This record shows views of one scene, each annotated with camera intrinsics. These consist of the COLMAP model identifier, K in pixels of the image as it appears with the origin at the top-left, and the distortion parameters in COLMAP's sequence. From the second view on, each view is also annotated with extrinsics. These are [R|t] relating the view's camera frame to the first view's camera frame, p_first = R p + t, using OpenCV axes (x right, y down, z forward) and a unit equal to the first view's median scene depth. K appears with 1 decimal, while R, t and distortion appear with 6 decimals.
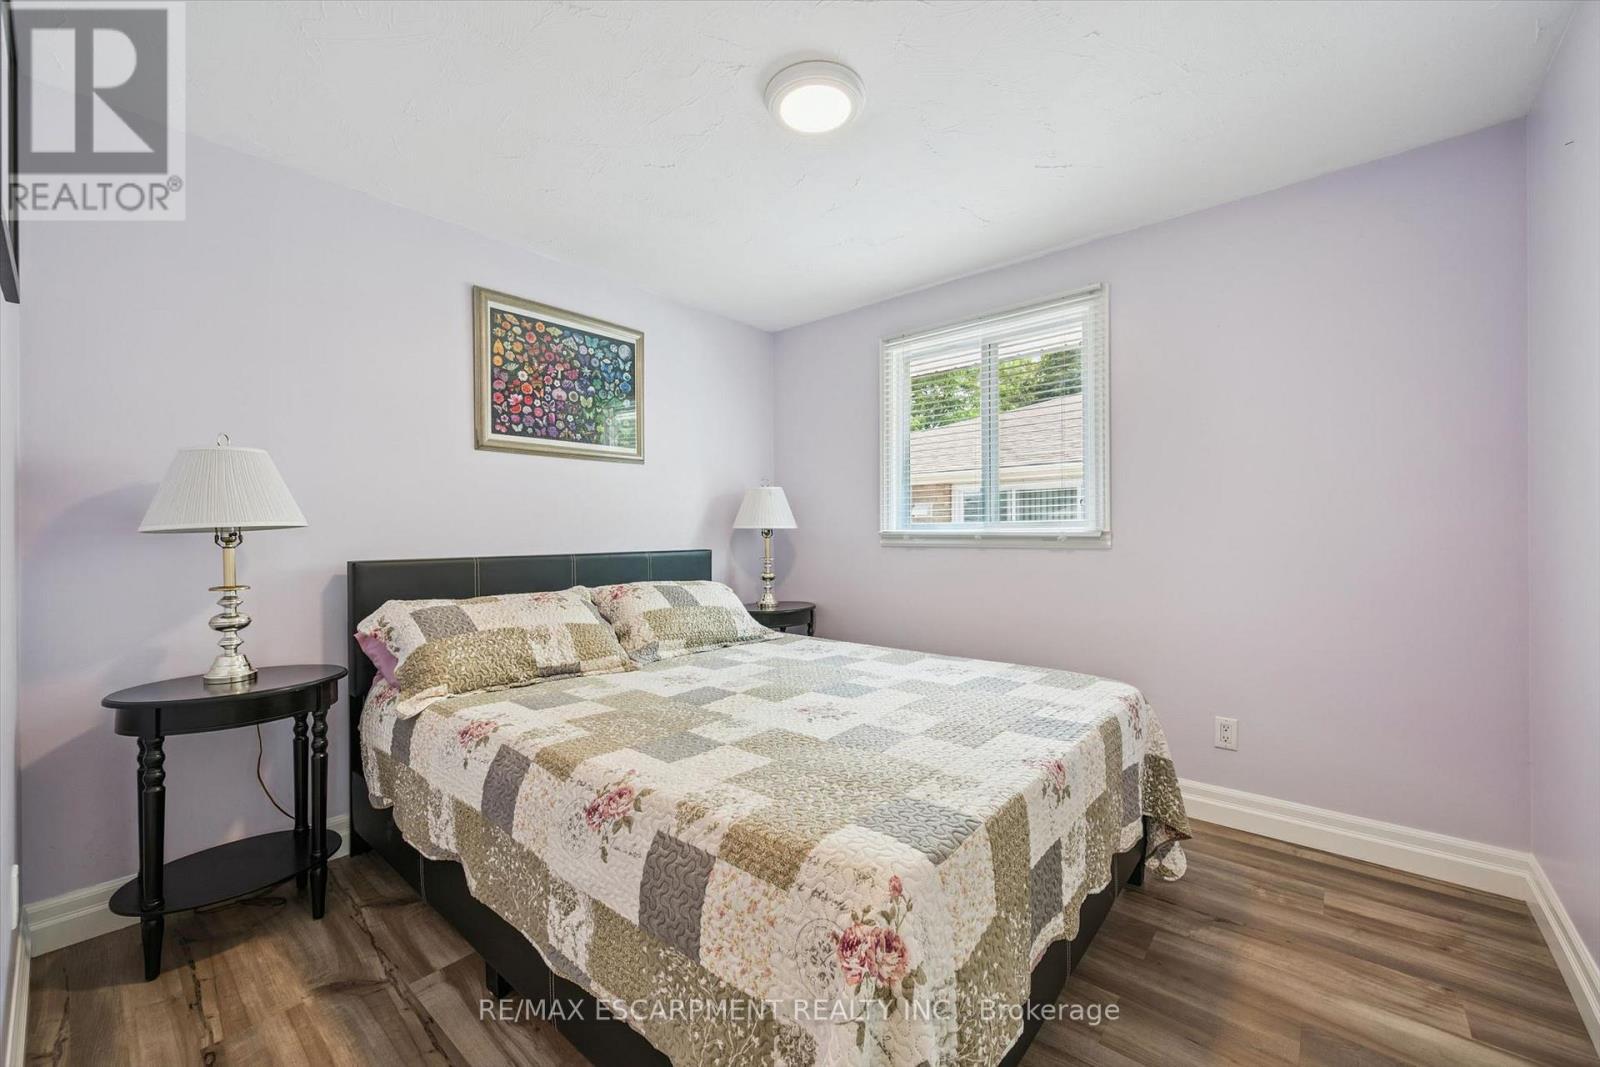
lens RADIAL K [[633.1, 0, 798.2], [0, 633.1, 556.1], [0, 0, 1]] dist [-0.020398, 0.000043]
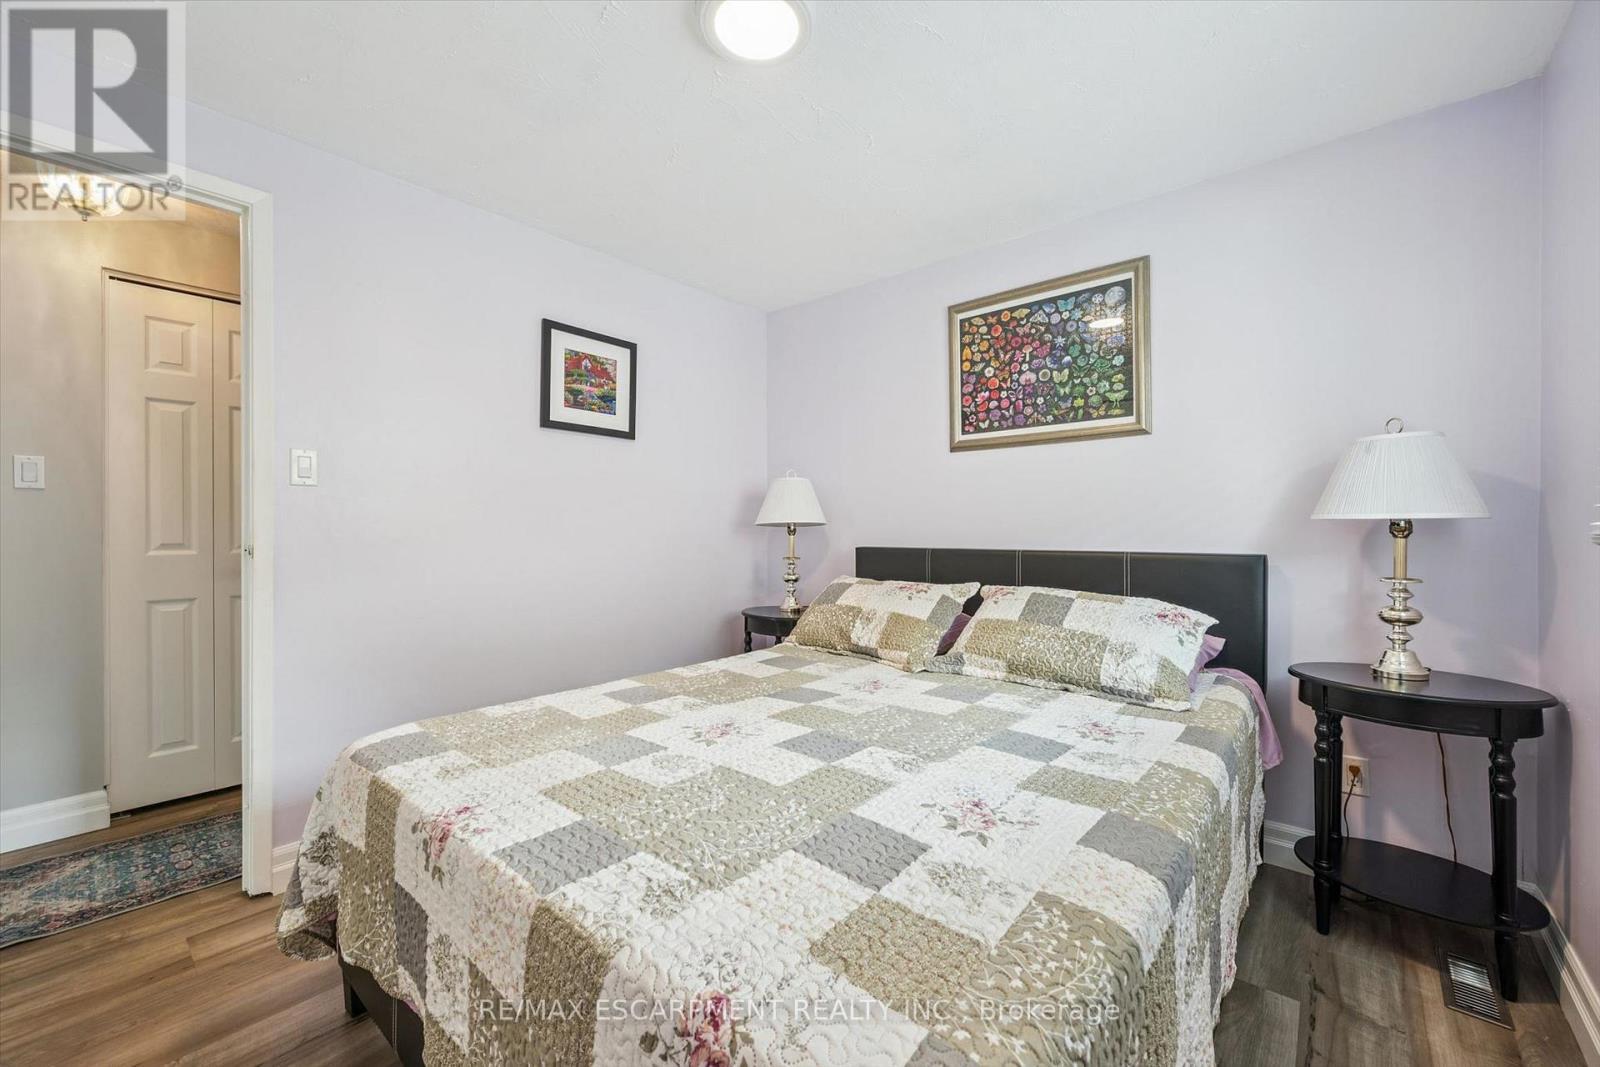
lens RADIAL K [[631.8, 0, 802.1], [0, 631.8, 538.1], [0, 0, 1]] dist [0.000008, 0.000044]
pose [[-0.003619, 0.020952, -0.999774, 0.578003], [-0.034071, 0.999197, 0.021063, -0.029833], [0.999413, 0.034140, -0.002902, 0.700502]]
